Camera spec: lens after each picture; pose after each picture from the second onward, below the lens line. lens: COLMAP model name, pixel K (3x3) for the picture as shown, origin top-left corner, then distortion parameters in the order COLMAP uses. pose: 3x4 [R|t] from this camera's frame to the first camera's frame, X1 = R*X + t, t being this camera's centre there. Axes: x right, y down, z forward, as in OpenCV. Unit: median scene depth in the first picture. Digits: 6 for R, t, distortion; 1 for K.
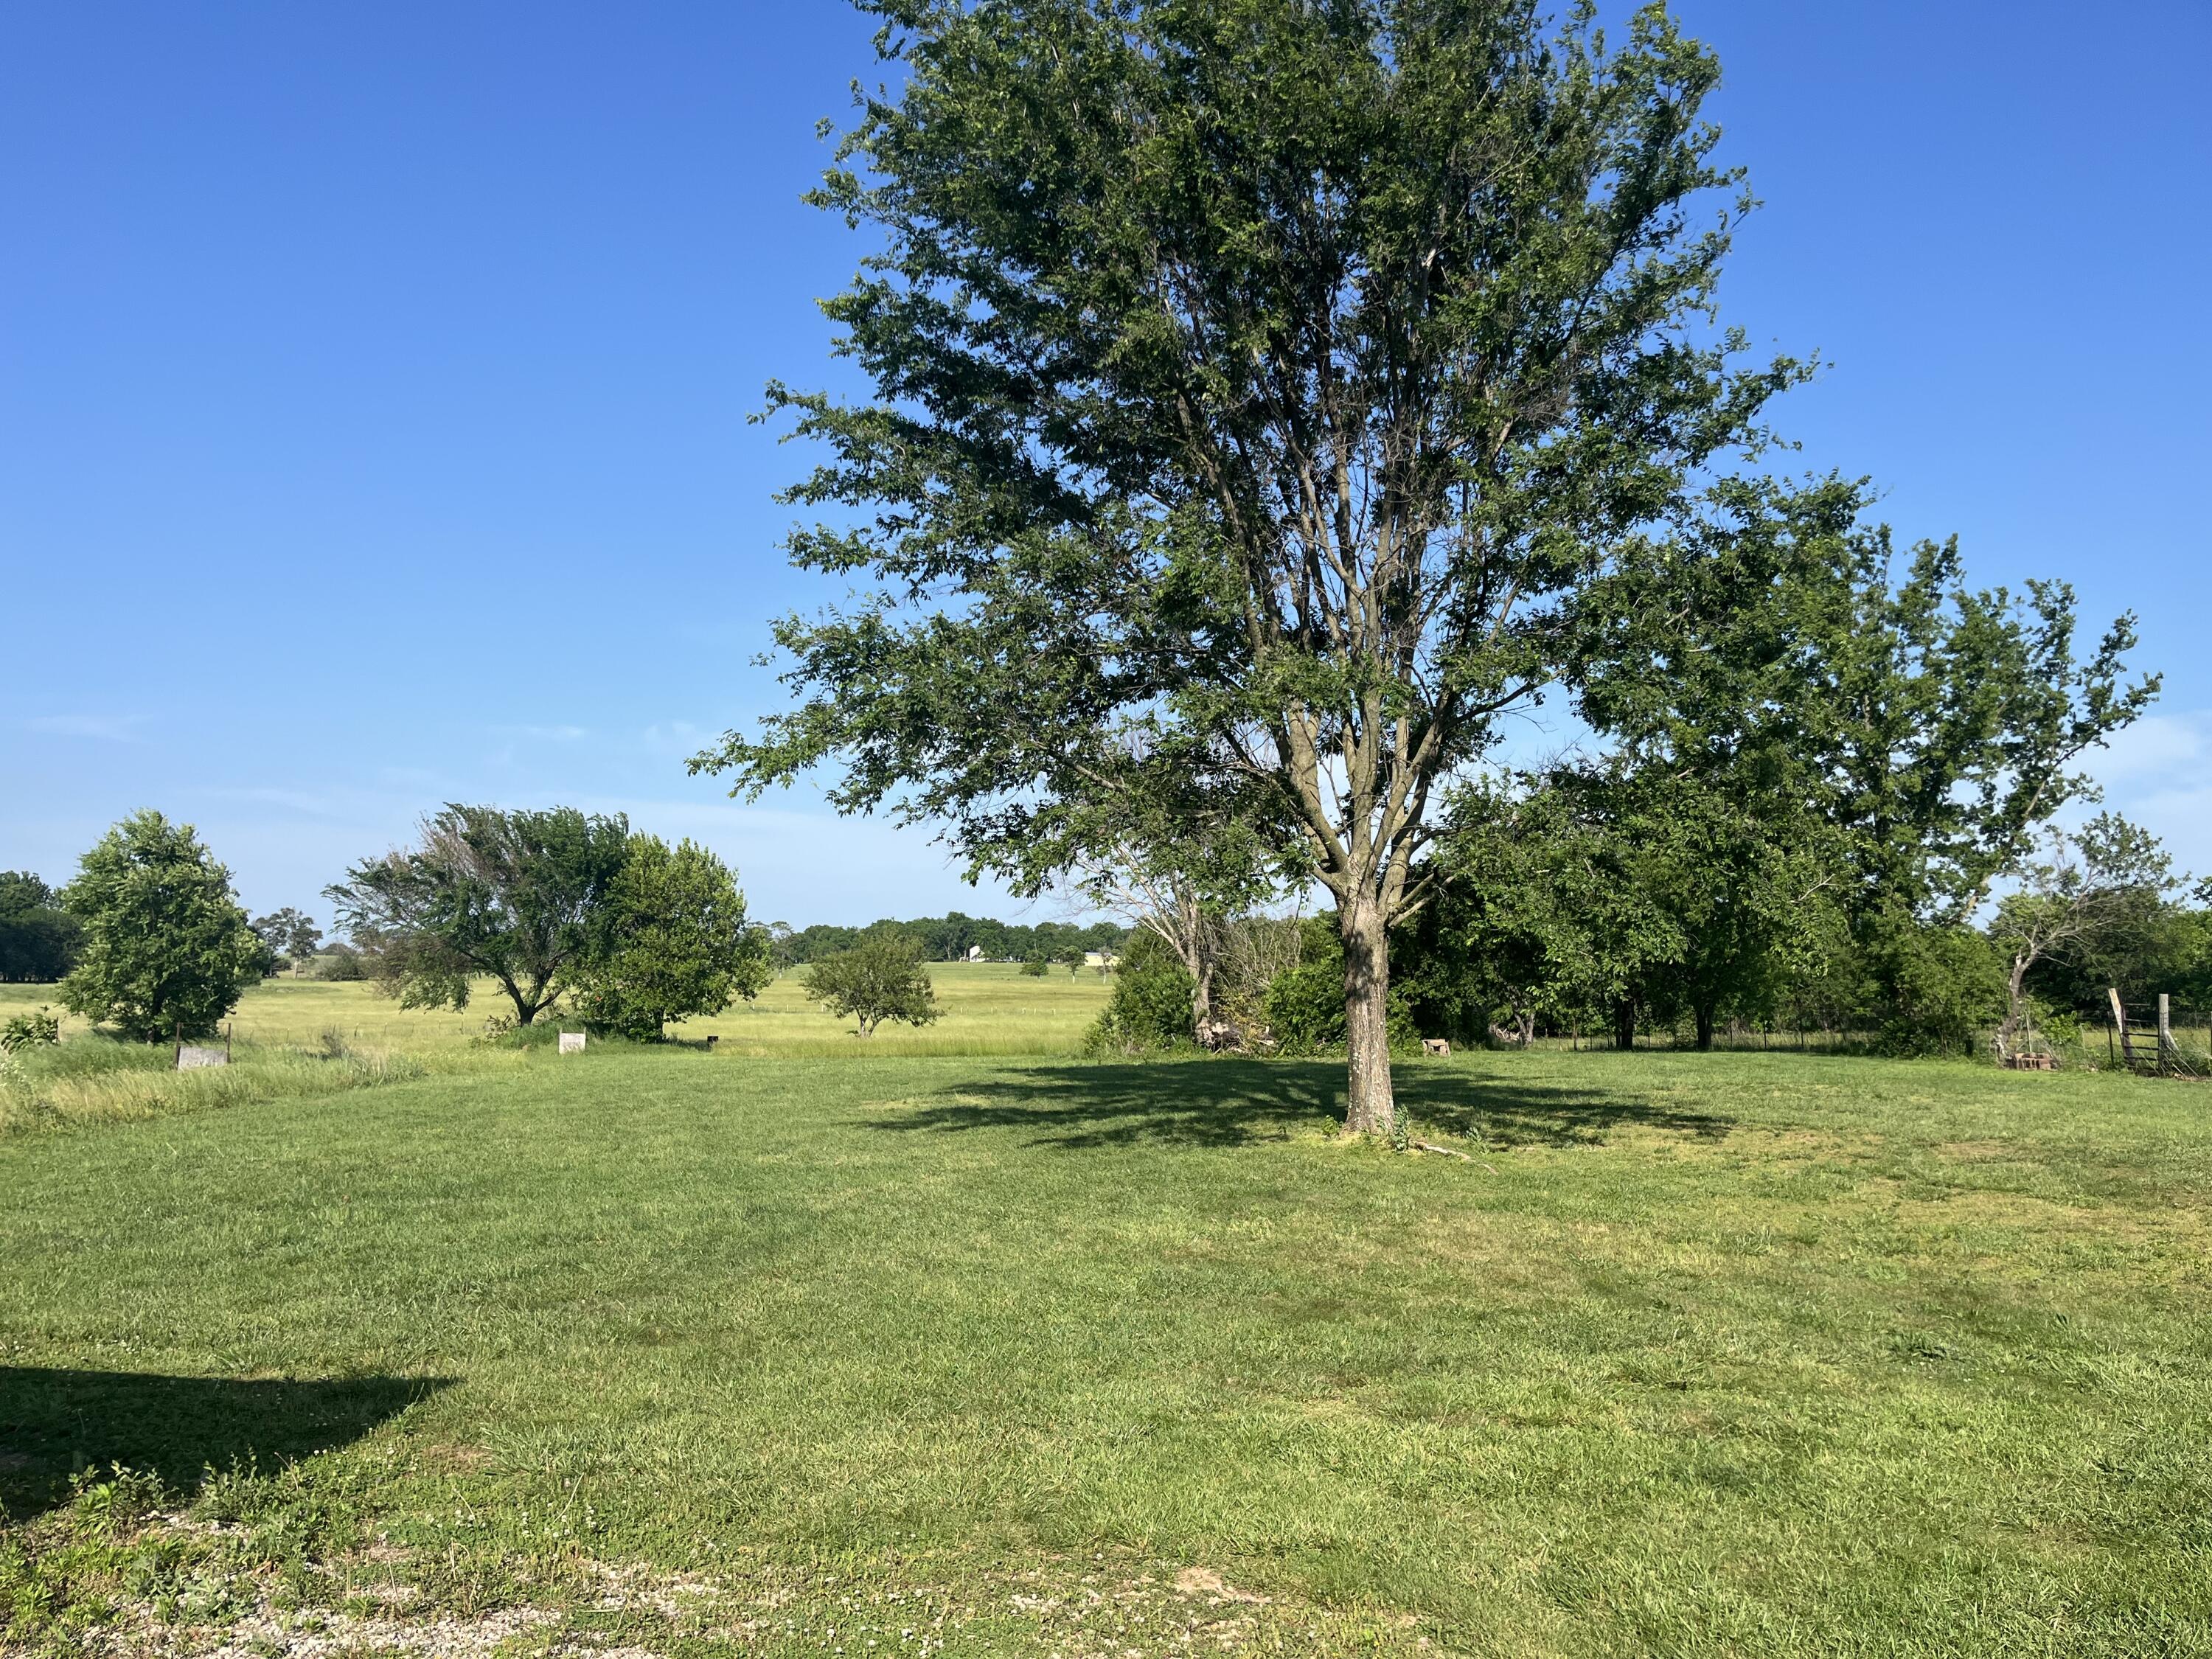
lens RADIAL K [[1663.6, 0, 1140.2], [0, 1663.6, 851.4], [0, 0, 1]] dist [0.131512, -0.155911]
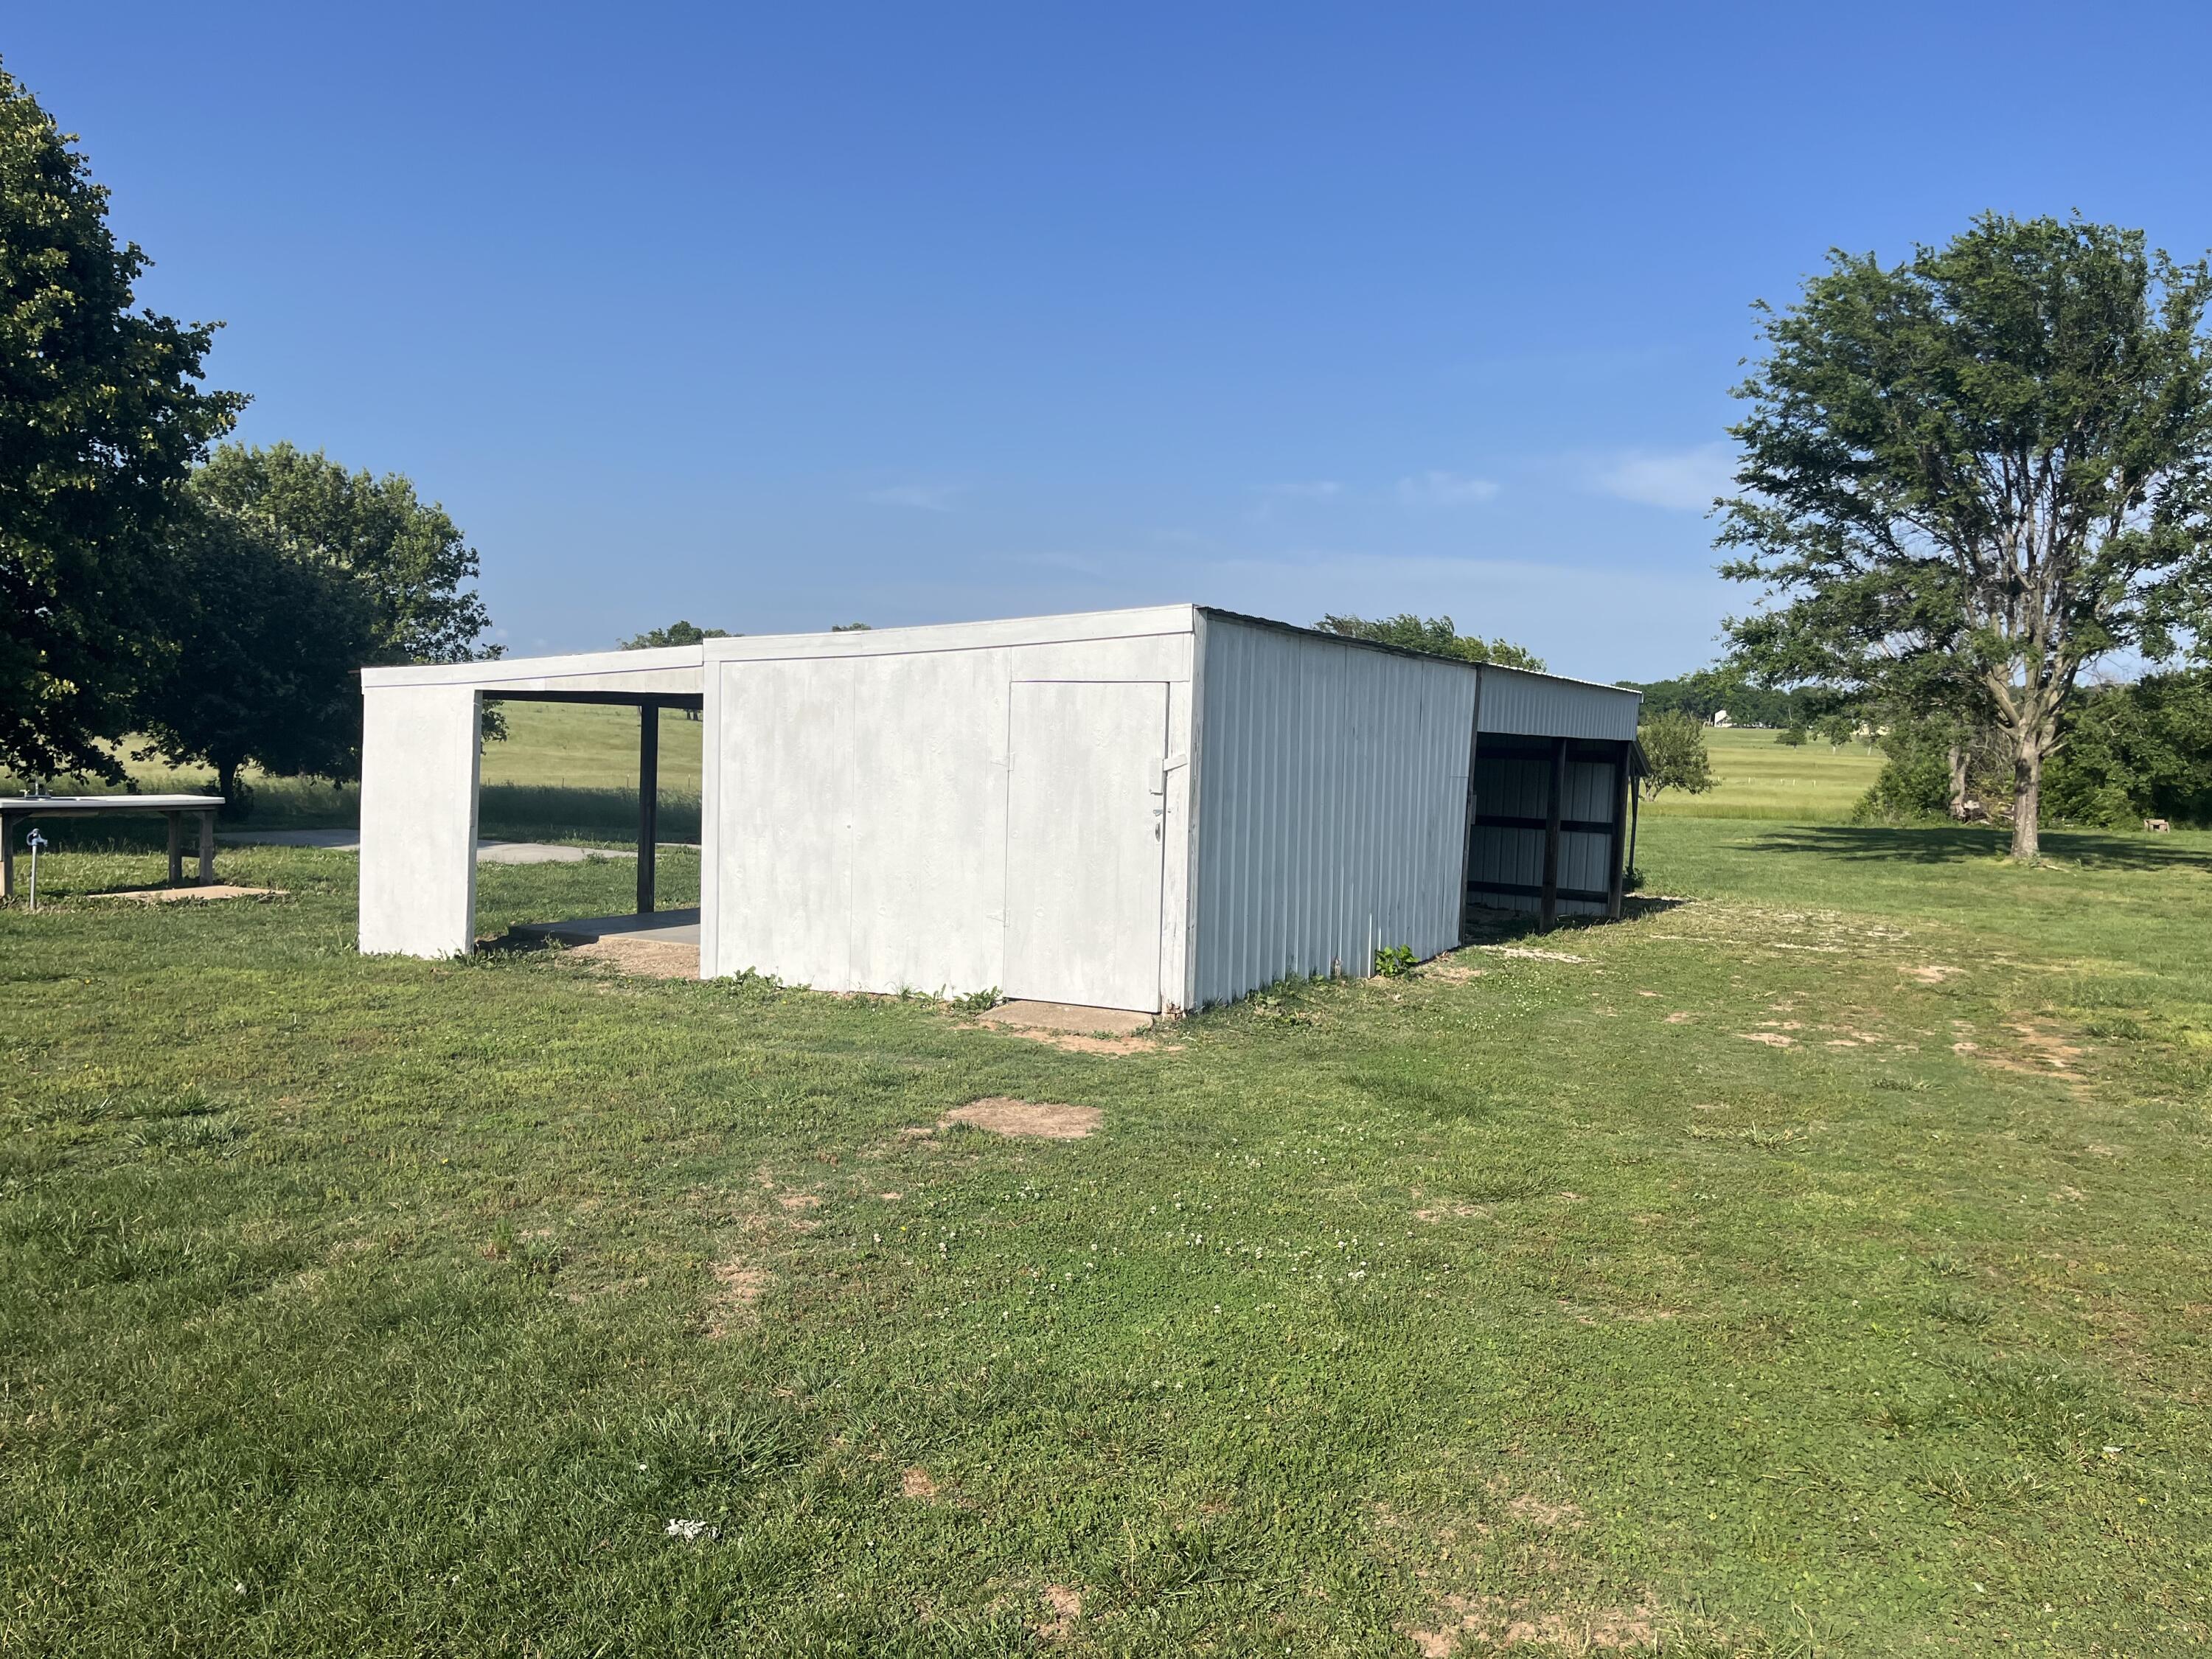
lens RADIAL K [[1663.6, 0, 1140.2], [0, 1663.6, 851.4], [0, 0, 1]] dist [0.131512, -0.155911]
pose [[0.909593, 0.048758, -0.412629, 0.008365], [0.010702, 0.990012, 0.140575, -0.050101], [0.415362, -0.132282, 0.899987, -0.456110]]
